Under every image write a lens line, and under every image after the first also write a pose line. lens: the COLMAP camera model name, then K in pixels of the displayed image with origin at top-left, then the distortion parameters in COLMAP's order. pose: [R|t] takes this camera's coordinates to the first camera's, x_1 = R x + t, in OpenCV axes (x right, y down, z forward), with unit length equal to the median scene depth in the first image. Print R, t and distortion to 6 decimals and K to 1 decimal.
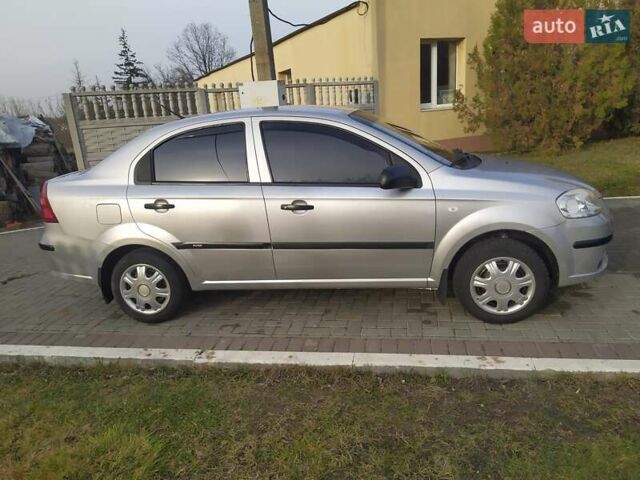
lens RADIAL K [[462.4, 0, 320.0], [0, 462.4, 240.0], [0, 0, 1]] dist [0.047595, 0.000198]
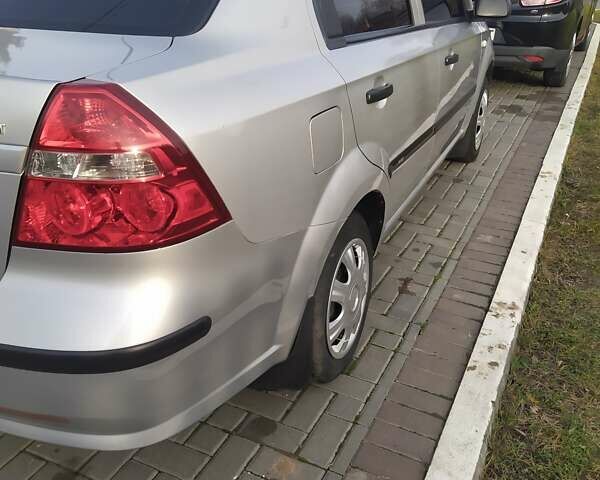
lens RADIAL K [[591.5, 0, 300.0], [0, 591.5, 240.0], [0, 0, 1]] dist [0.109524, -0.167036]
pose [[0.267970, -0.349179, 0.897923, -0.975800], [0.244266, 0.926180, 0.287270, -0.130758], [-0.931948, 0.142352, 0.333481, 0.949947]]
